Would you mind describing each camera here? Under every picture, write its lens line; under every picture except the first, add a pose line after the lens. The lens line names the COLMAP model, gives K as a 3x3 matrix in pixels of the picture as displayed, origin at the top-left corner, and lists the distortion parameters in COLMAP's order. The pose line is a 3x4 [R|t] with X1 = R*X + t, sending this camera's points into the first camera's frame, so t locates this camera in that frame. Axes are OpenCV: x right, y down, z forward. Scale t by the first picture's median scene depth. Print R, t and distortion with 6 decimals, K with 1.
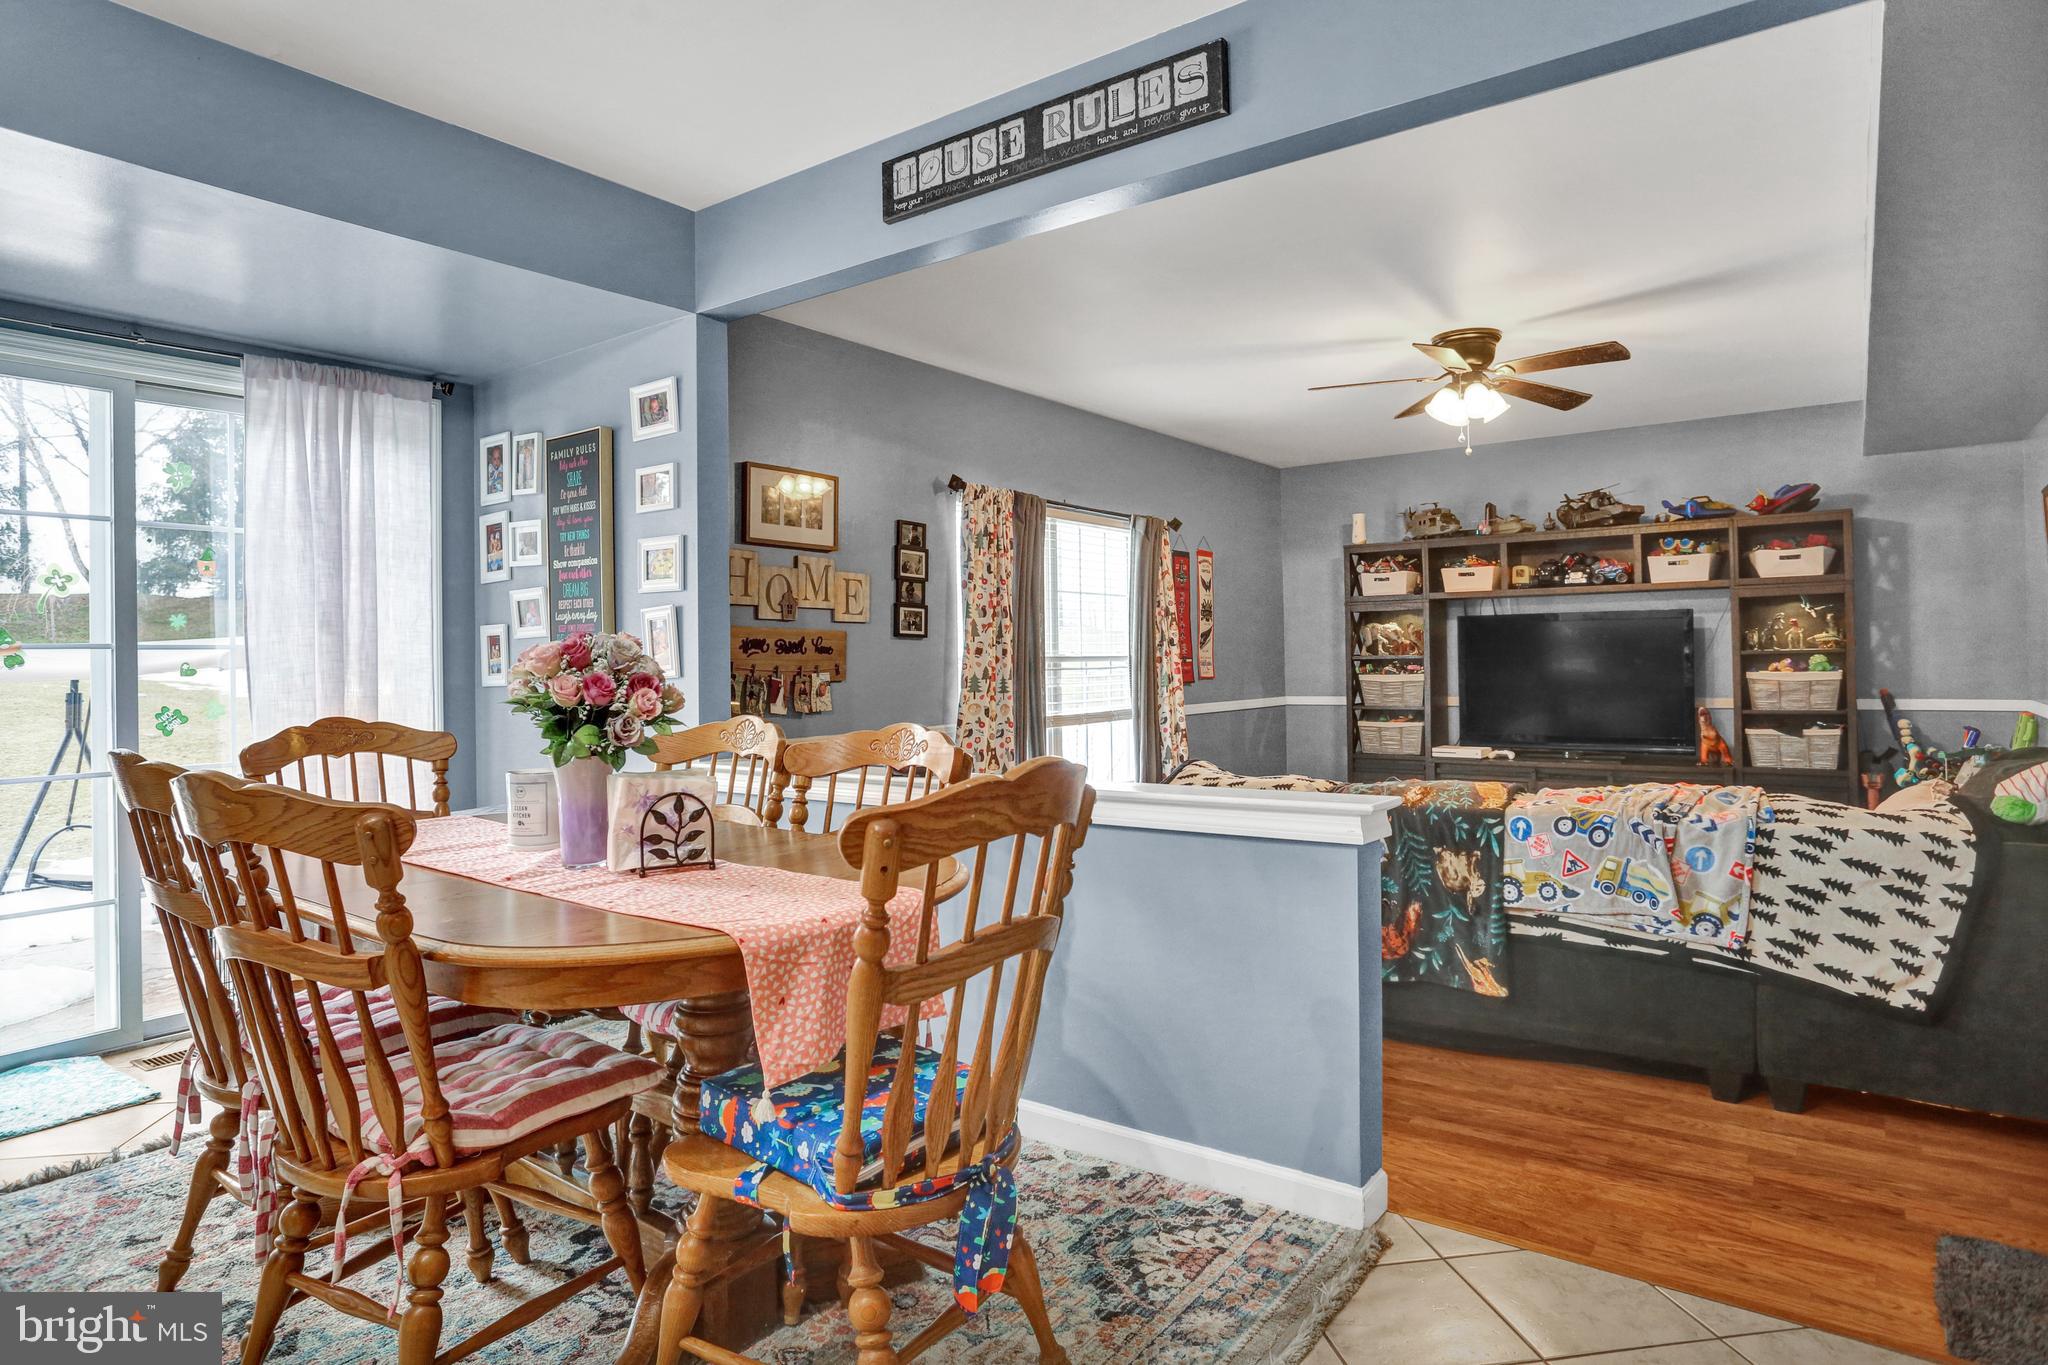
lens RADIAL K [[1157.6, 0, 1017.8], [0, 1157.6, 632.3], [0, 0, 1]] dist [-0.057138, 0.035396]
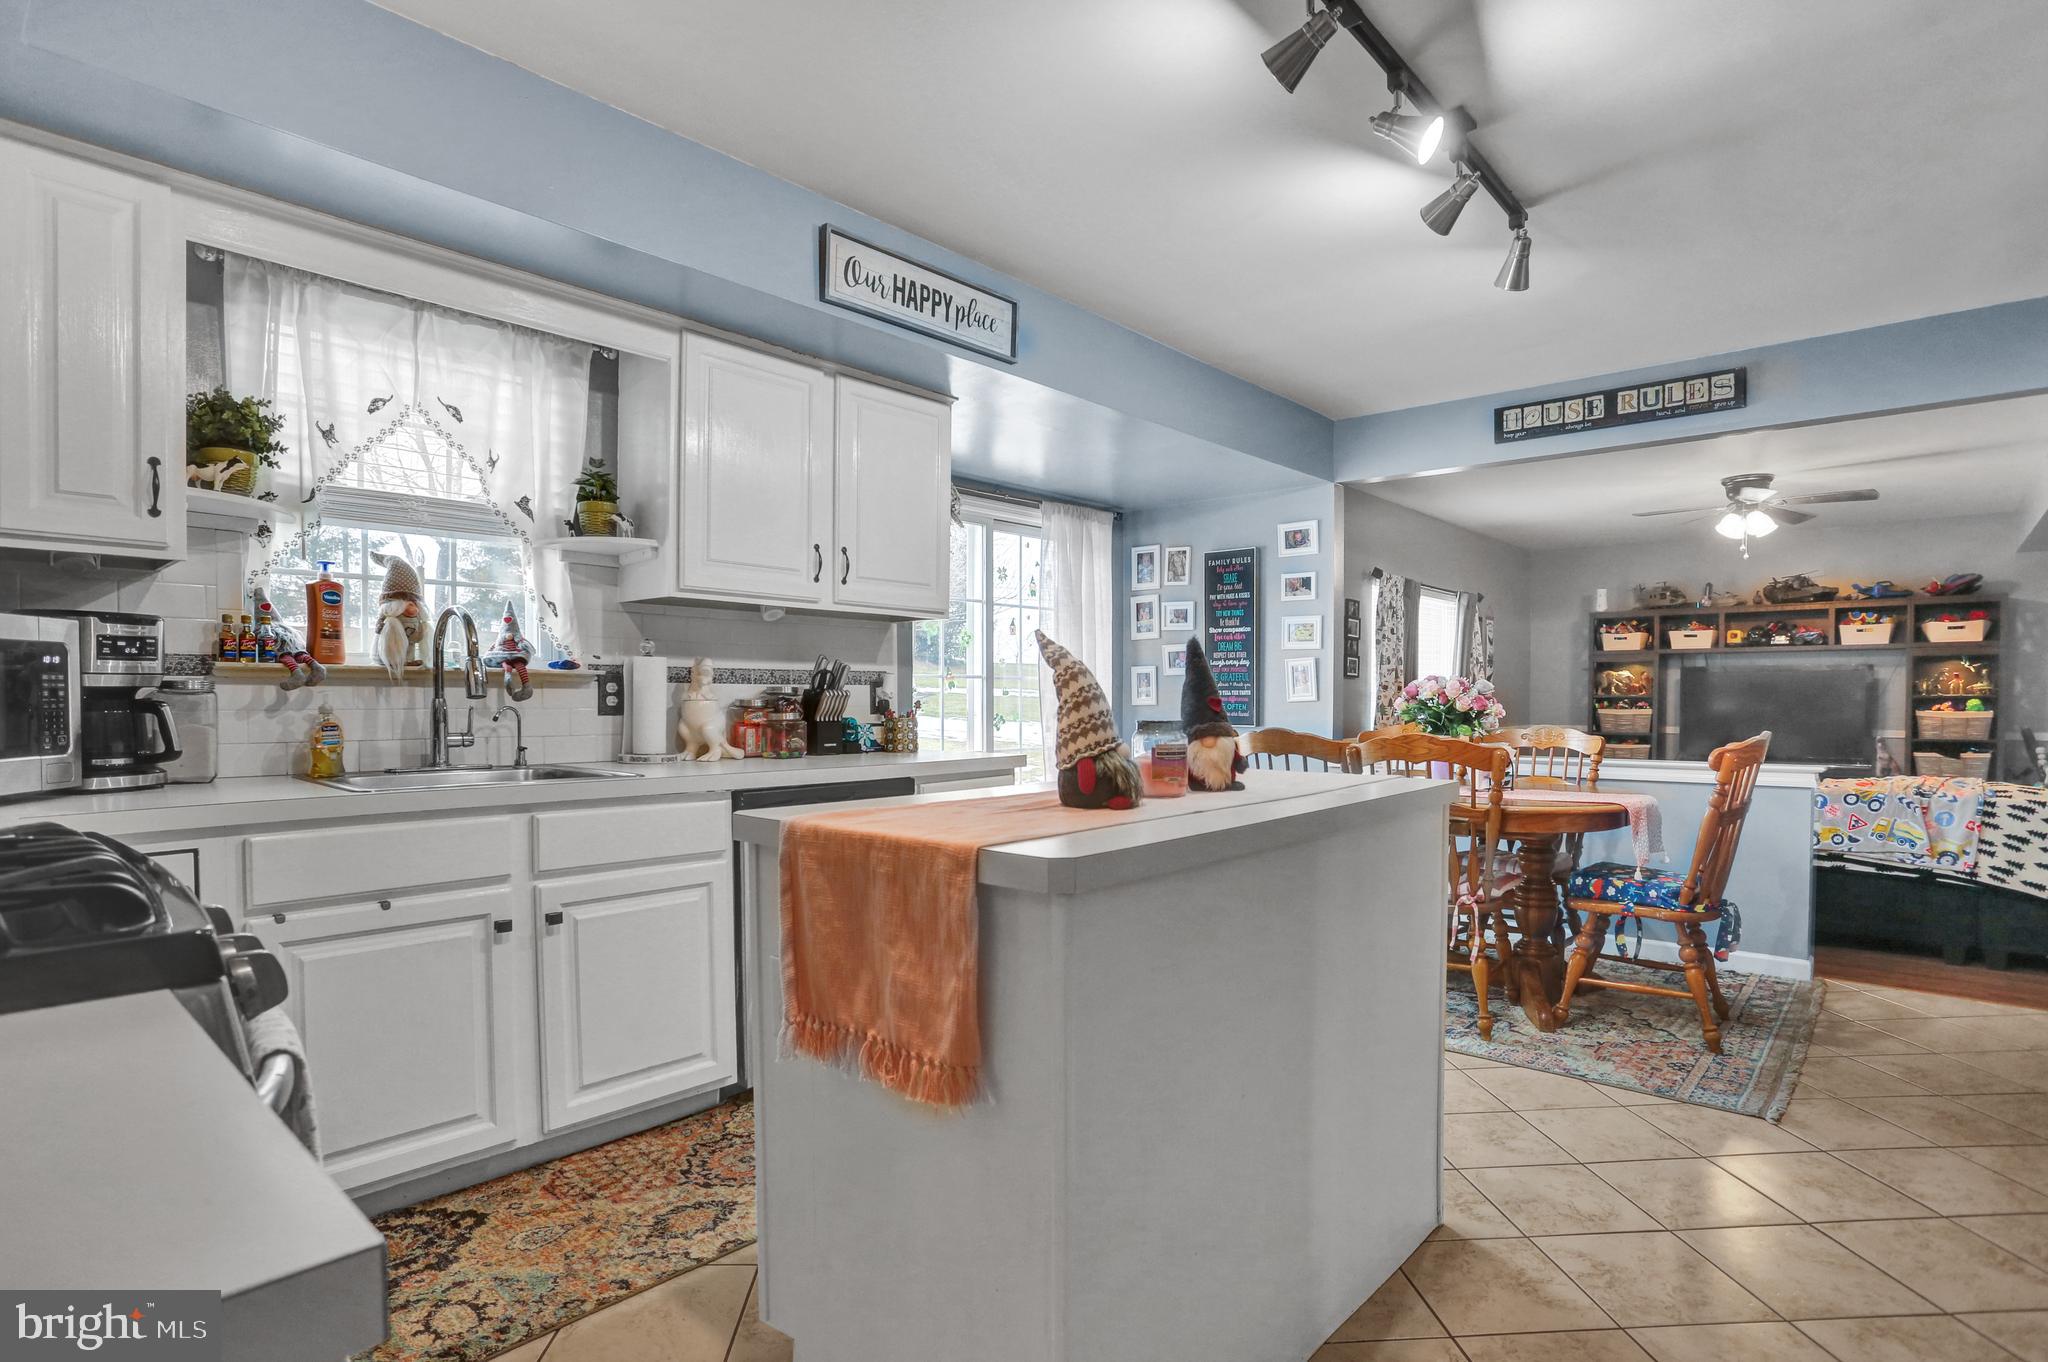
lens RADIAL K [[1059.5, 0, 1033.8], [0, 1059.5, 712.7], [0, 0, 1]] dist [-0.046642, 0.024583]
pose [[0.997646, 0.016361, -0.066587, -0.412678], [-0.013603, 0.999040, 0.041652, -0.000820], [0.067204, -0.040648, 0.996911, -0.389262]]
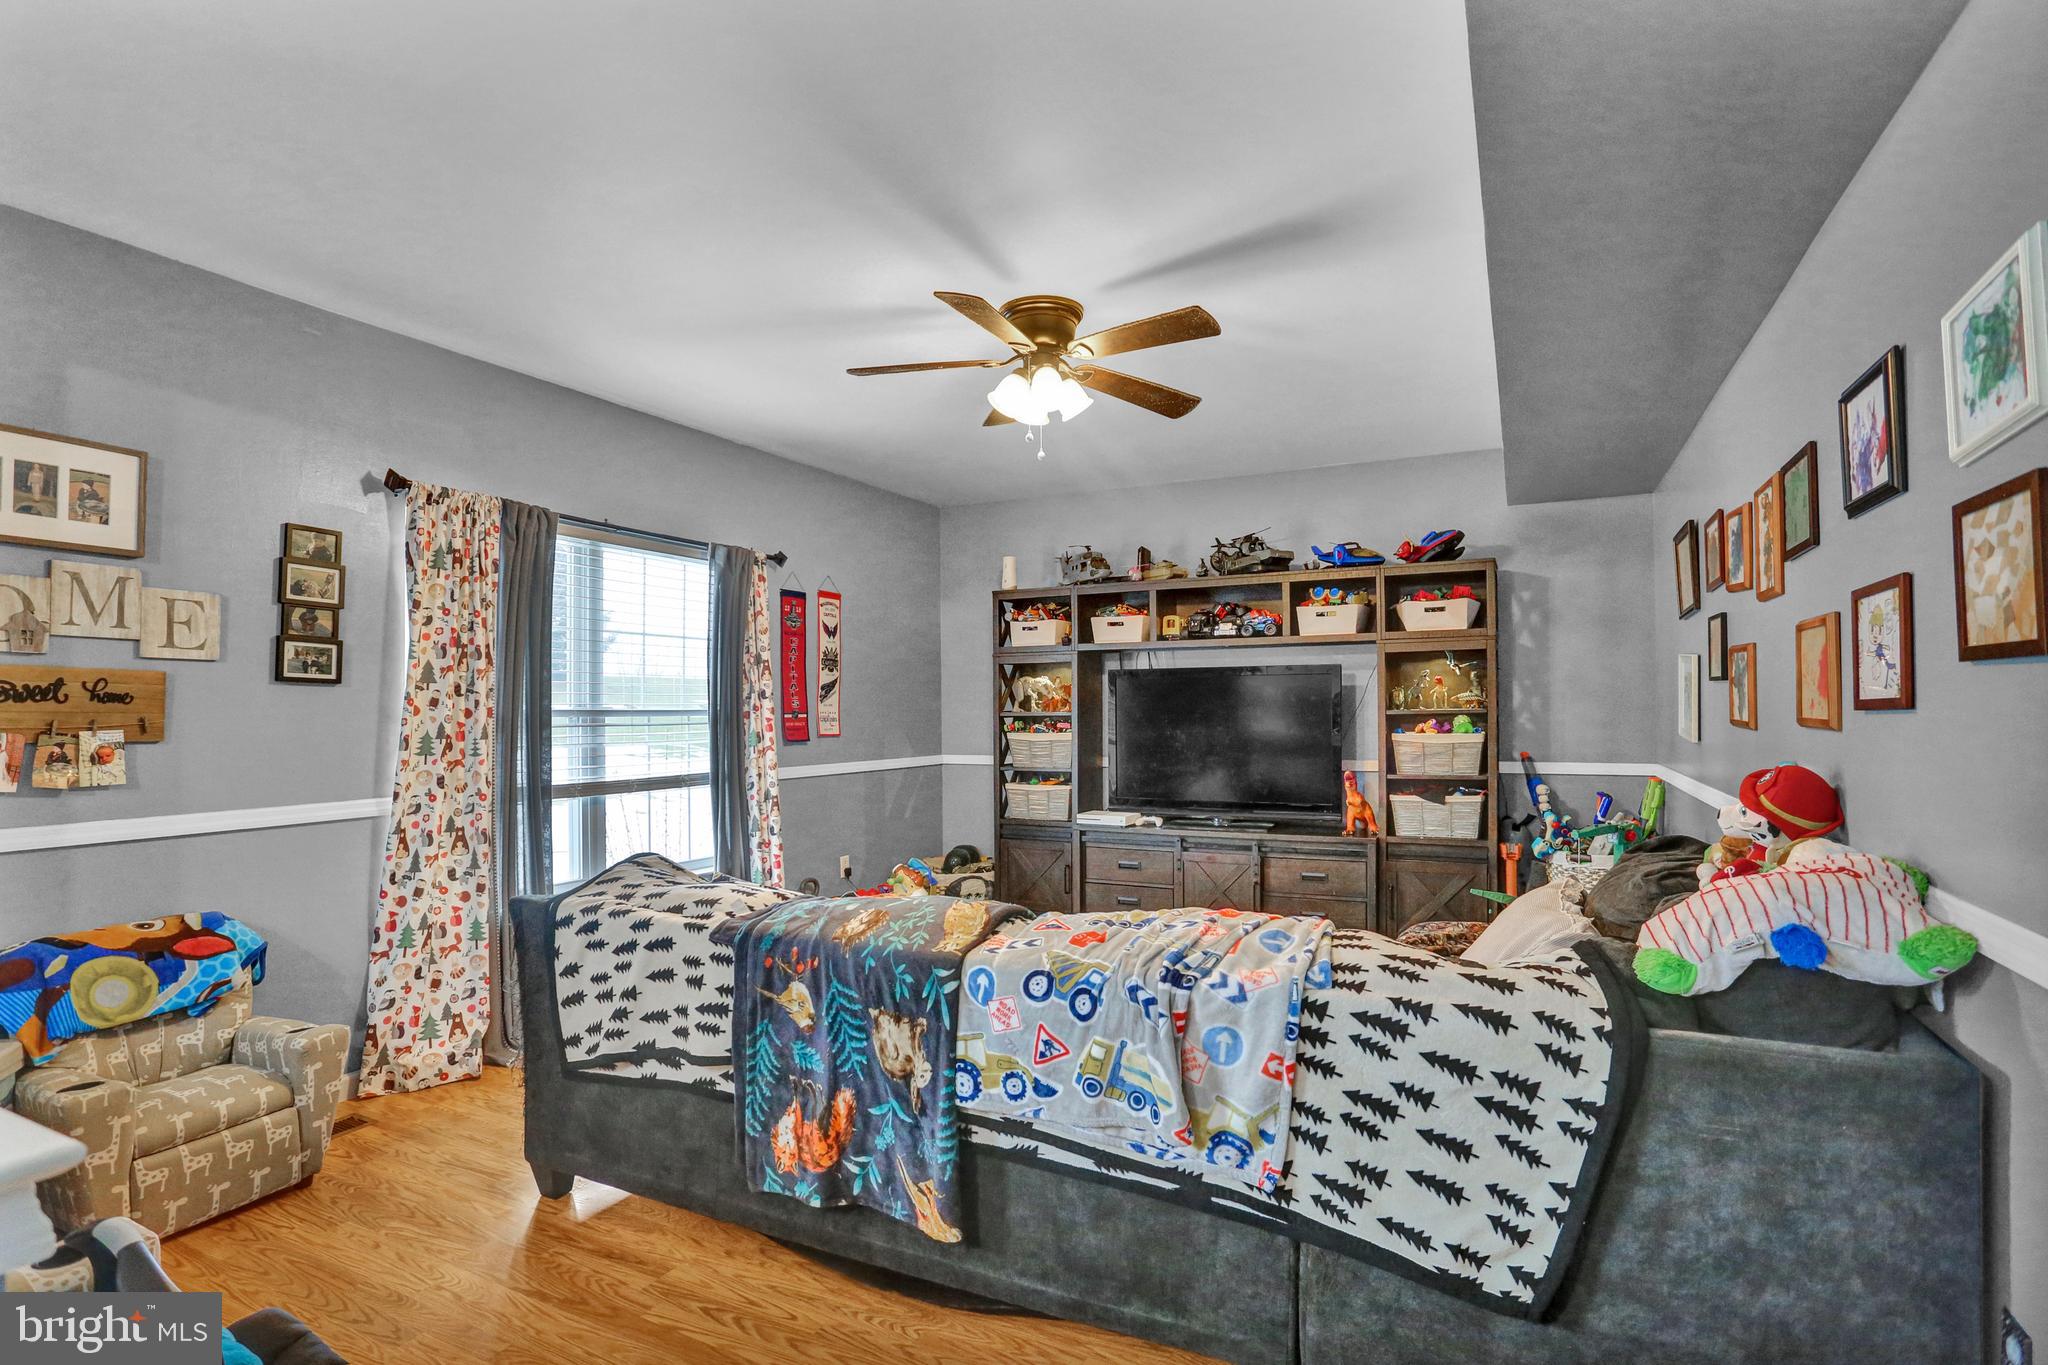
lens RADIAL K [[1005.2, 0, 1024.0], [0, 1005.2, 682.5], [0, 0, 1]] dist [-0.091949, 0.049651]
pose [[0.986111, 0.012988, 0.165580, 0.260489], [-0.012134, 0.999907, -0.006170, 0.002612], [-0.165645, 0.004075, 0.986177, 0.312862]]
